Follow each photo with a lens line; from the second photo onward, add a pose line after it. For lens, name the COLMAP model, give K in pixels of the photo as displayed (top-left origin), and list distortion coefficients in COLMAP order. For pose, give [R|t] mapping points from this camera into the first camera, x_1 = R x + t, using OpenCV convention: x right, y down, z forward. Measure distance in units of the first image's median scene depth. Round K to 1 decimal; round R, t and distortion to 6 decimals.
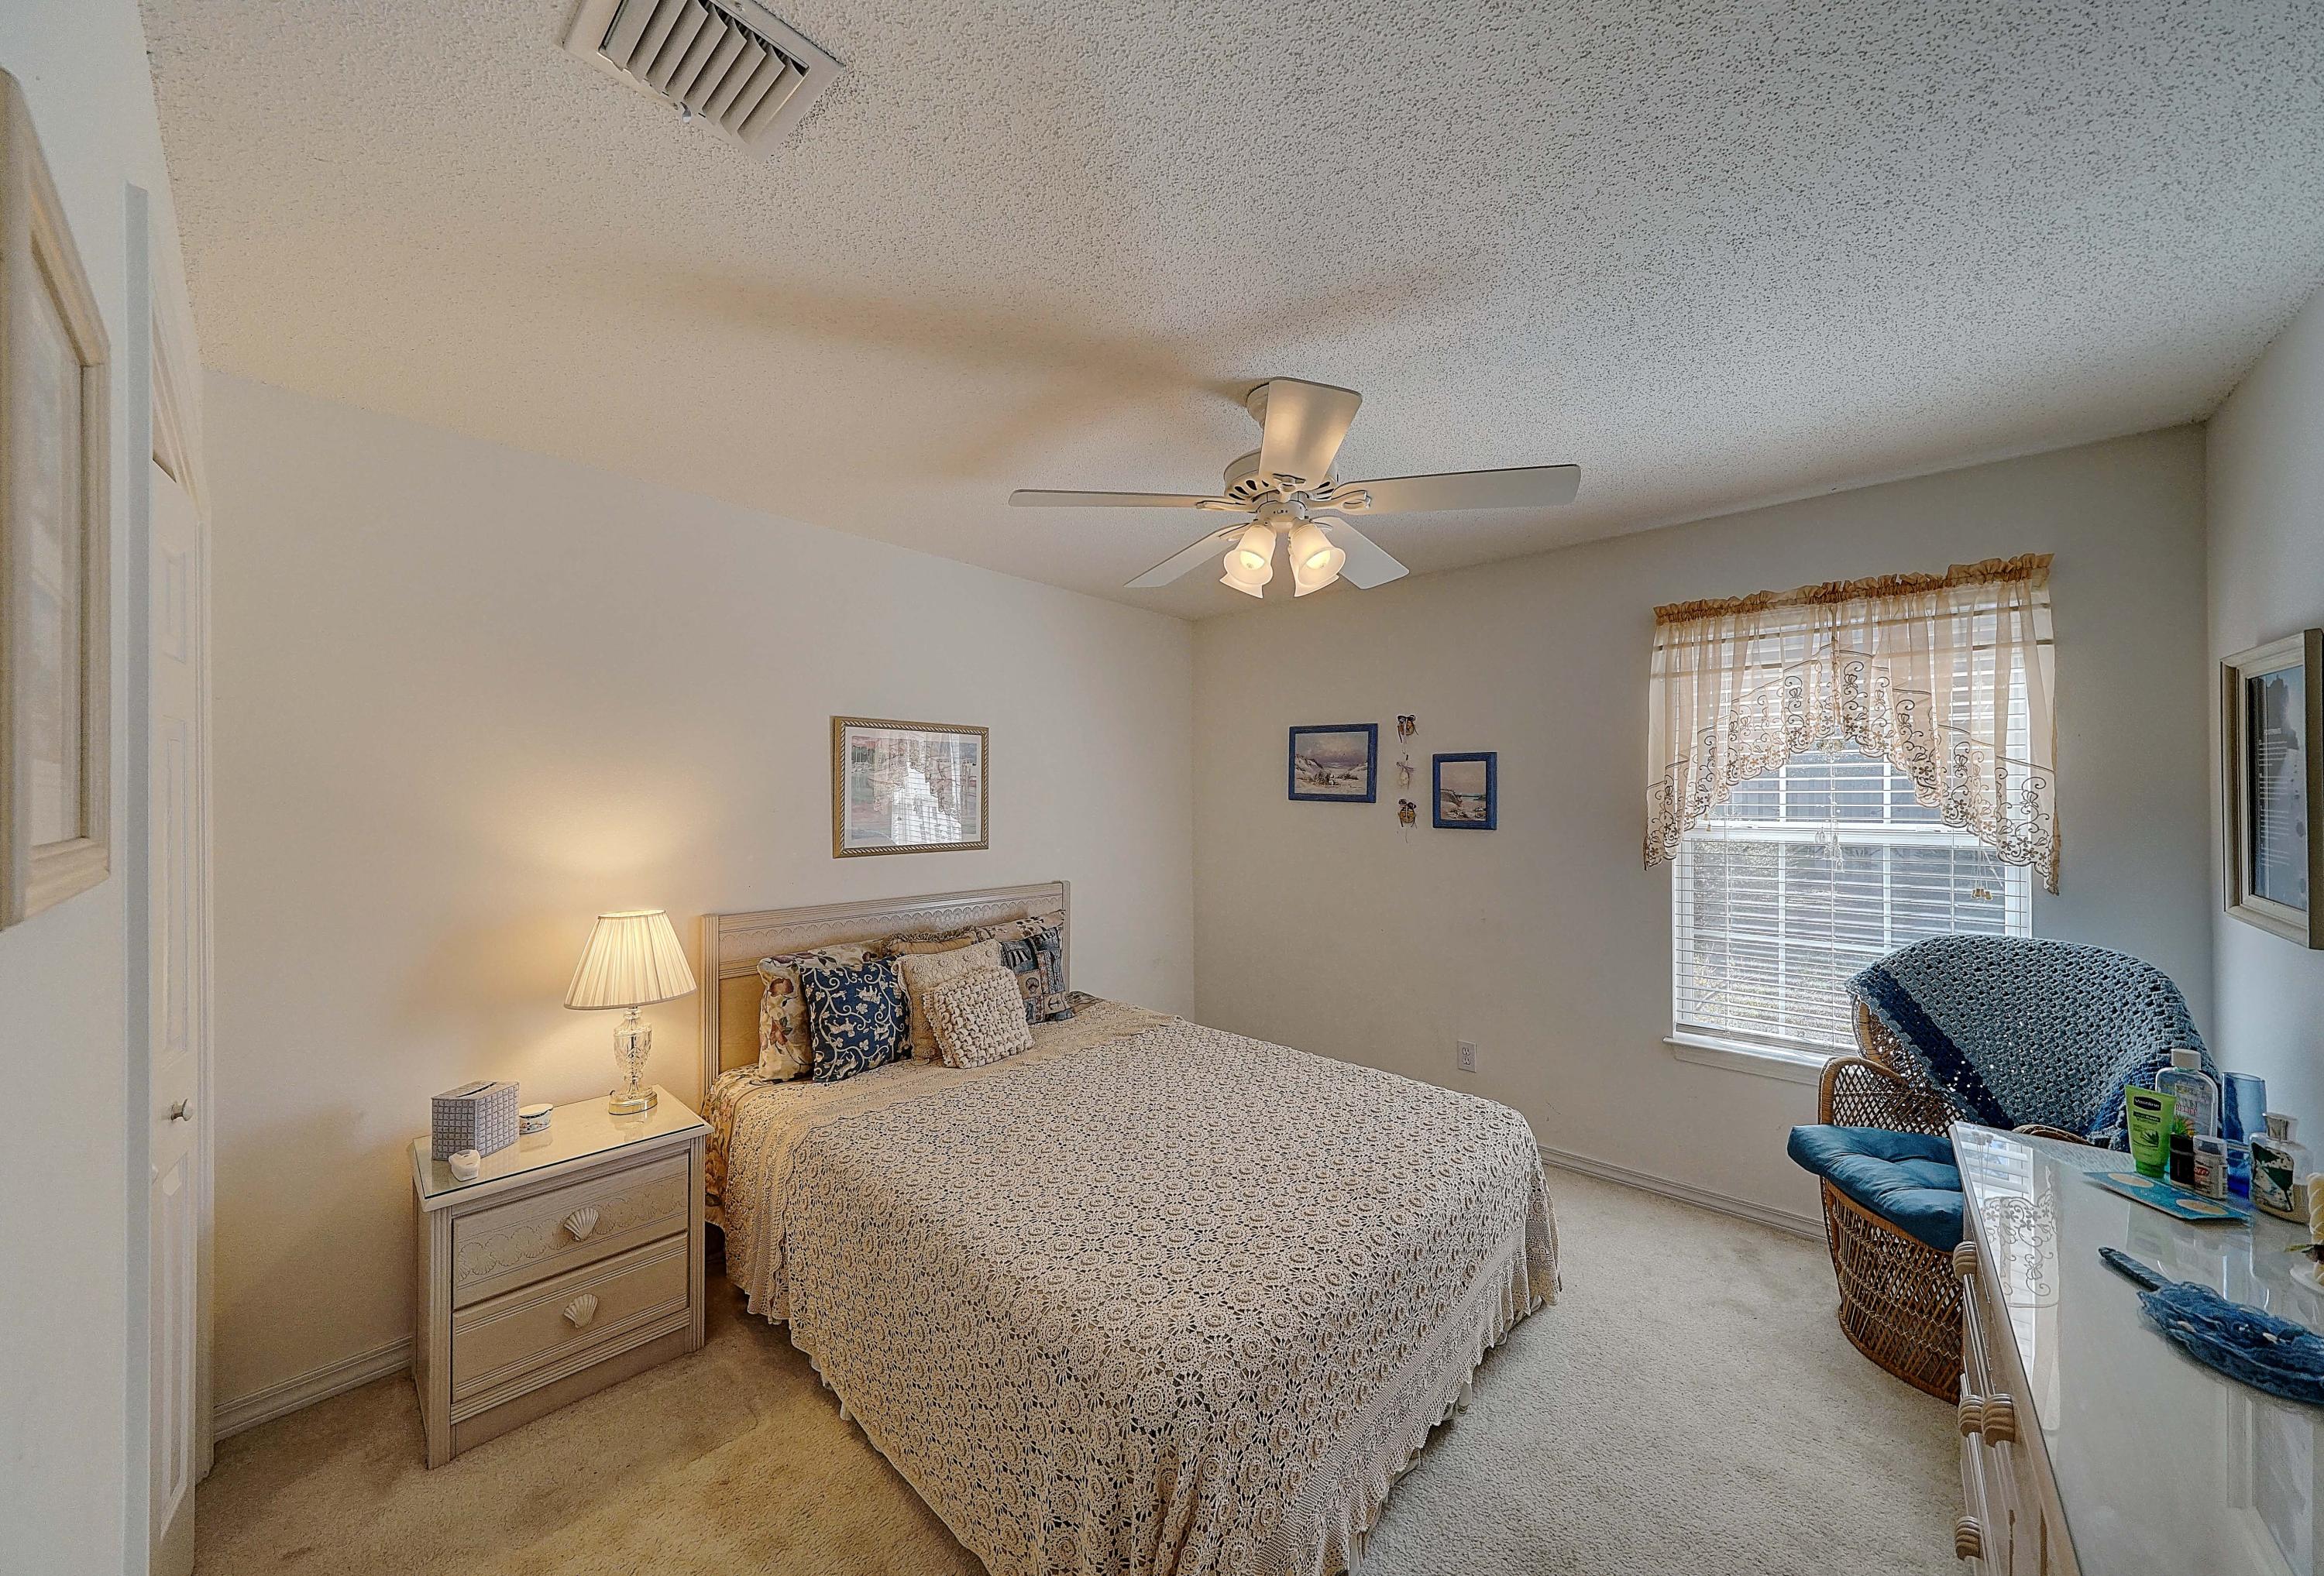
lens RADIAL K [[809.3, 0, 1160.6], [0, 809.3, 798.1], [0, 0, 1]] dist [-0.000758, -0.000383]
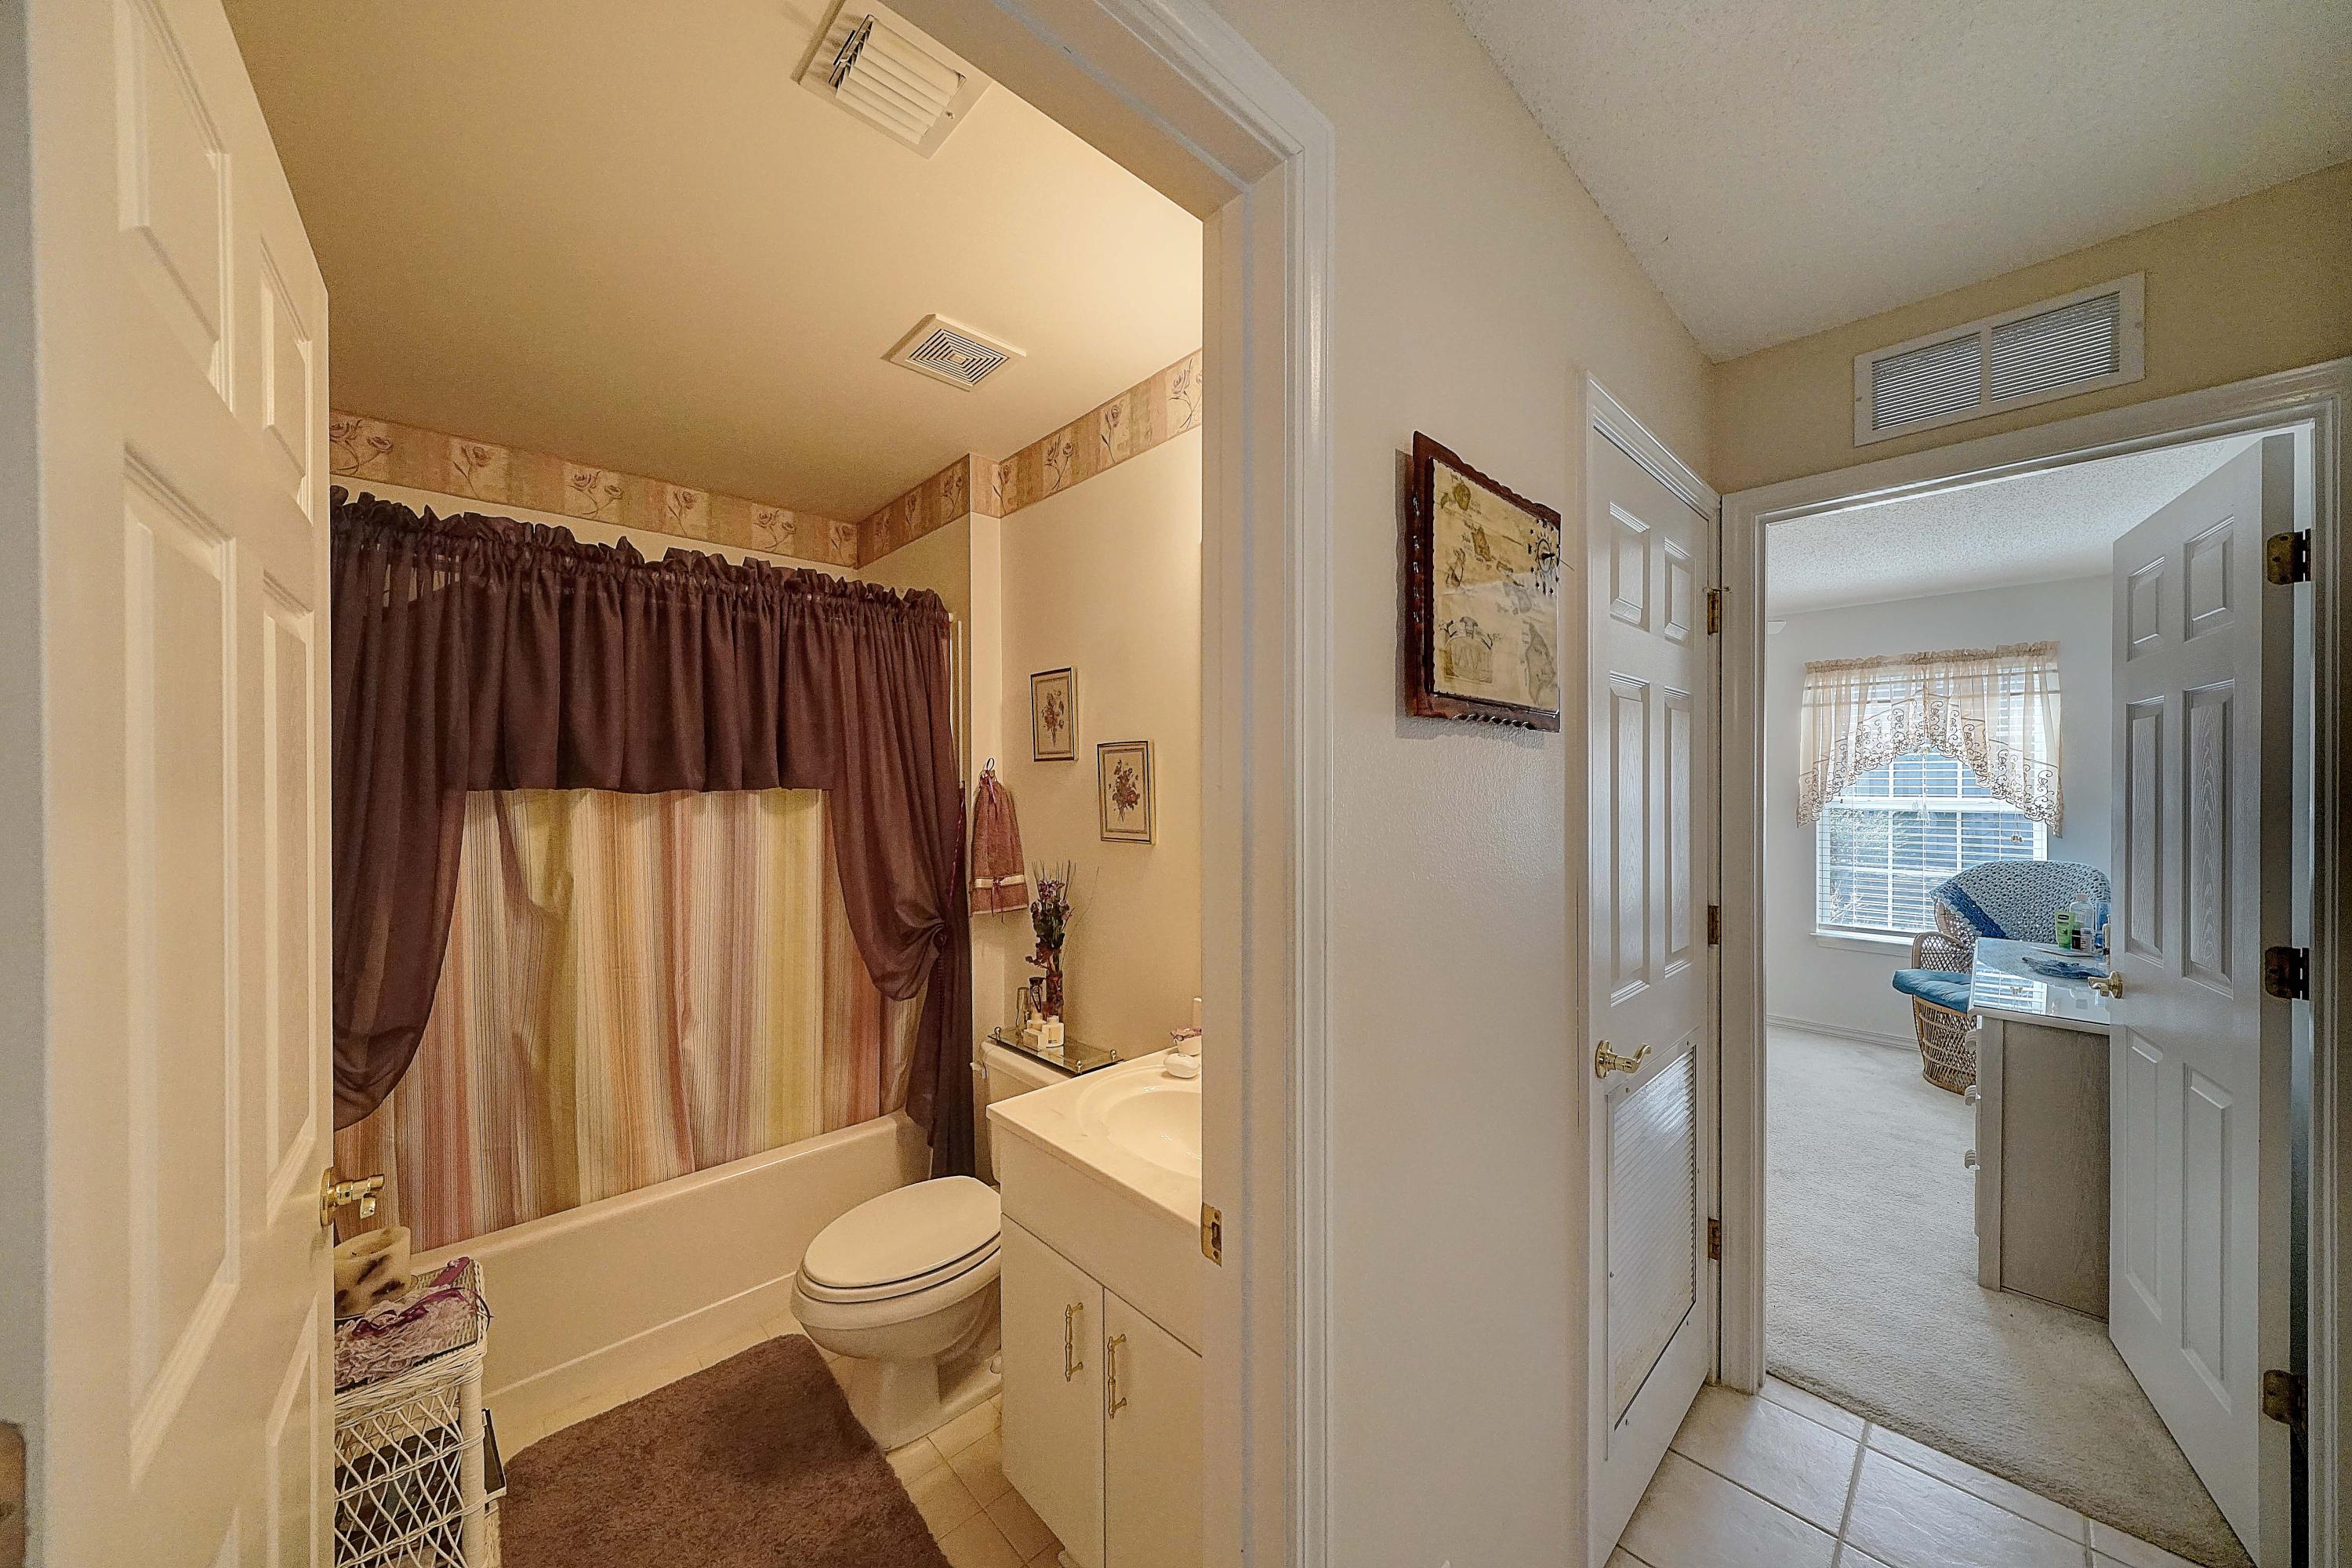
lens RADIAL K [[792.0, 0, 1173.8], [0, 792.0, 793.1], [0, 0, 1]] dist [0.000307, 0.000196]
pose [[0.996811, -0.003685, -0.079717, -0.599036], [0.004699, 0.999910, 0.012536, -0.005812], [0.079664, -0.012871, 0.996739, -0.778055]]
